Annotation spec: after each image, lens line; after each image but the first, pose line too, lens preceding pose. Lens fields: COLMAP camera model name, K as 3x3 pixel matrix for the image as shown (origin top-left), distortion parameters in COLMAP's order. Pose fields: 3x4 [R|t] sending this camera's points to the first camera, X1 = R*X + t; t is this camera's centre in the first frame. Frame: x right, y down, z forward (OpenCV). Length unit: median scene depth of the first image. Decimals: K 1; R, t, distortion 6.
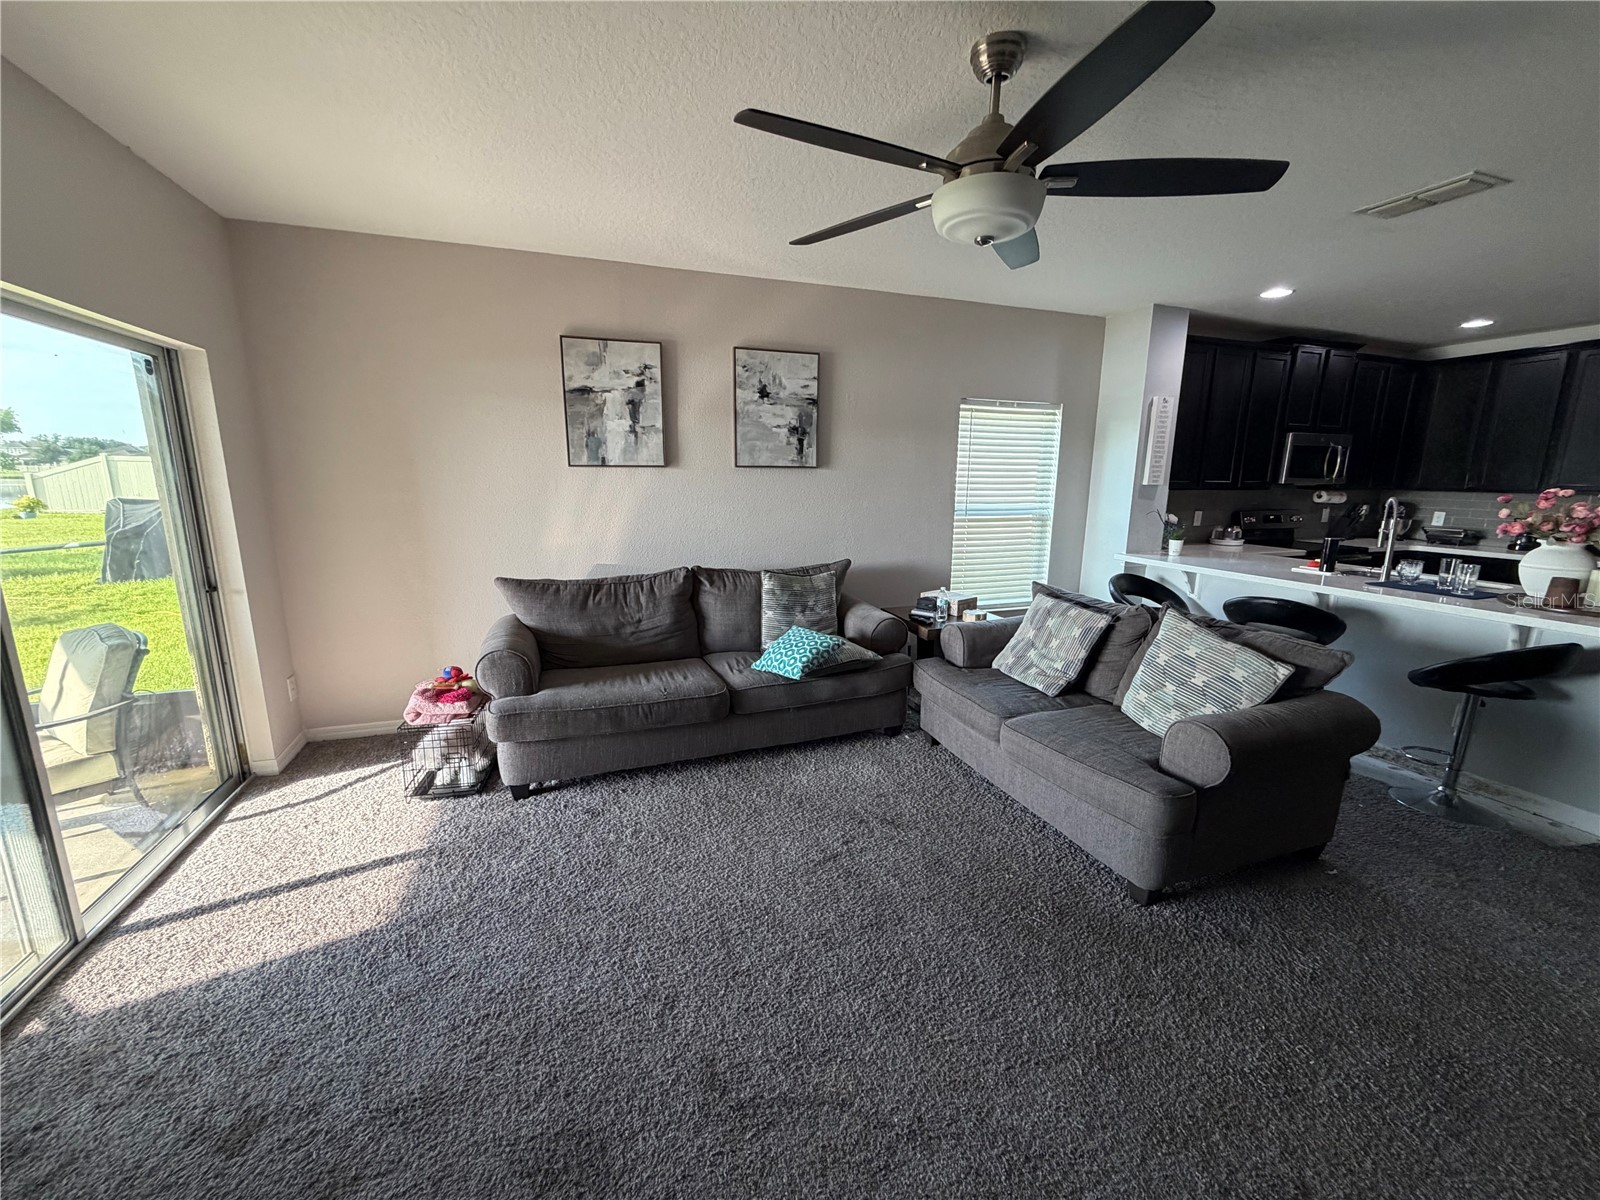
lens RADIAL K [[637.7, 0, 802.5], [0, 637.7, 601.4], [0, 0, 1]] dist [0.001551, 0.000022]
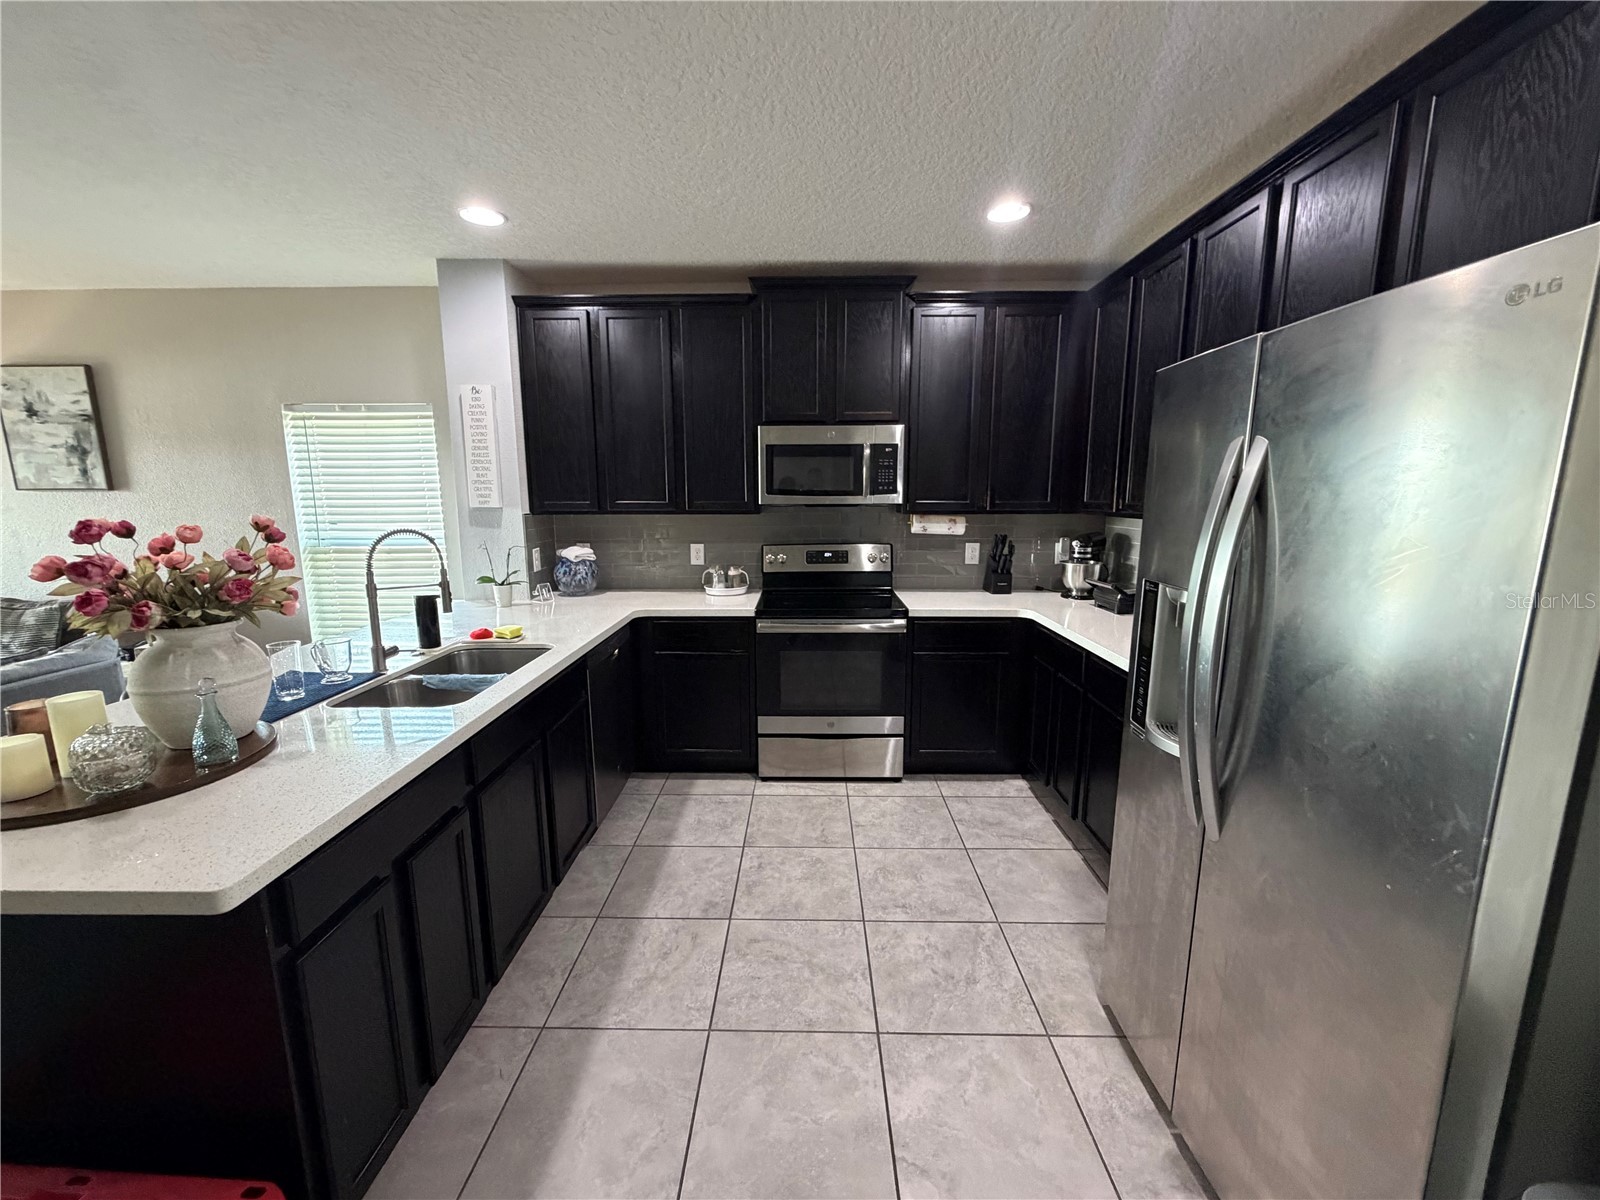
lens RADIAL K [[637.7, 0, 796.7], [0, 637.7, 601.2], [0, 0, 1]] dist [0.001551, 0.000022]
pose [[0.931162, 0.051458, -0.360956, 1.297037], [-0.061118, 0.998012, -0.015391, -0.098313], [0.359446, 0.036392, 0.932456, 0.517660]]
